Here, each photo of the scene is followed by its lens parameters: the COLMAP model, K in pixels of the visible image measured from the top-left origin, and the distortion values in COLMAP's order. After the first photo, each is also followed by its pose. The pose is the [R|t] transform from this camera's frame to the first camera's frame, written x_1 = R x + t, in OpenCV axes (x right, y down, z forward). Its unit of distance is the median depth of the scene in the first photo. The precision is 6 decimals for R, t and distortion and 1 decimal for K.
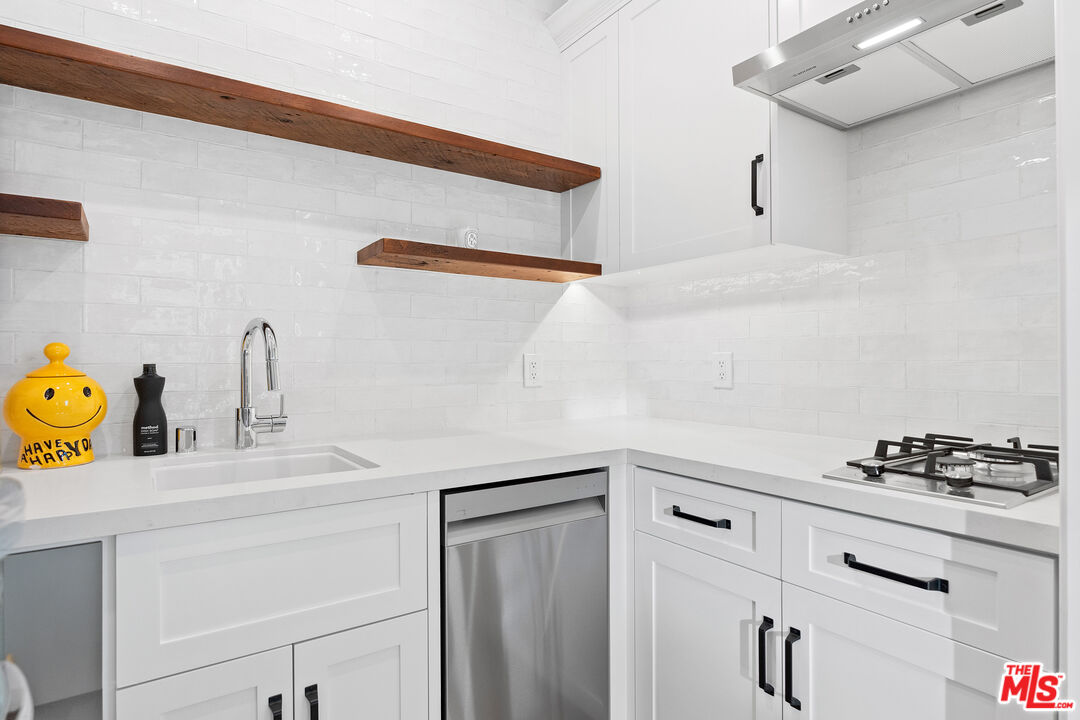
lens RADIAL K [[579.8, 0, 569.1], [0, 579.8, 356.8], [0, 0, 1]] dist [-0.005082, -0.000006]
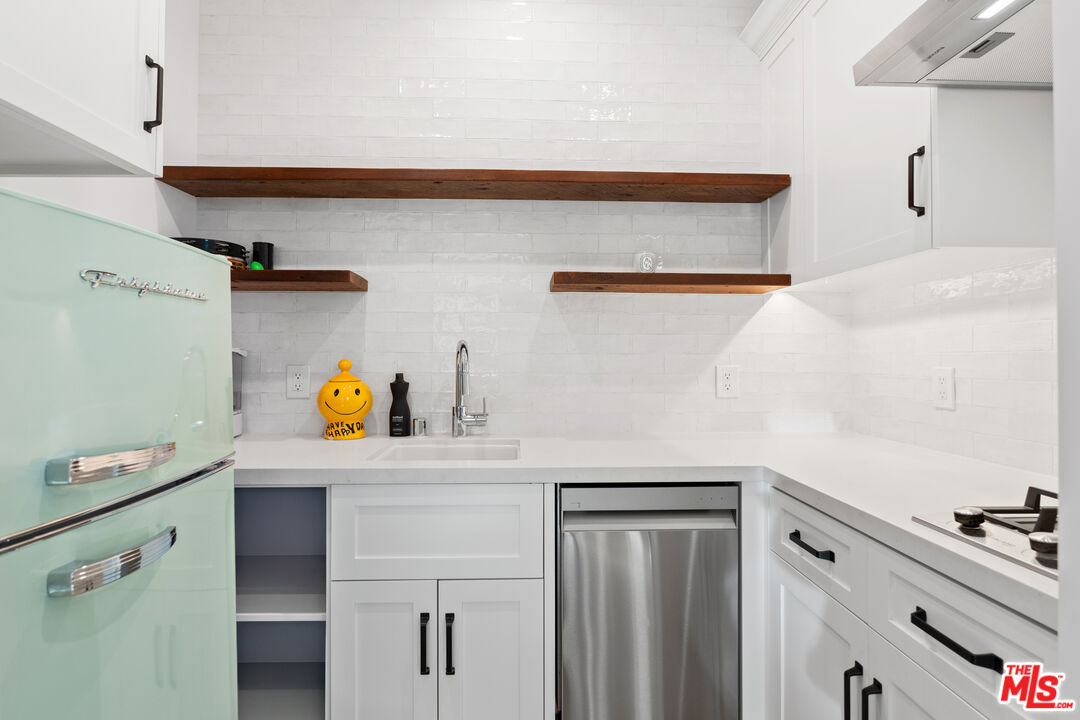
lens RADIAL K [[579.8, 0, 569.1], [0, 579.8, 356.8], [0, 0, 1]] dist [-0.005082, -0.000006]
pose [[0.858430, 0.007255, -0.512880, 0.353157], [-0.007208, 0.999972, 0.002081, -0.032241], [0.512881, 0.001911, 0.858458, -0.026547]]
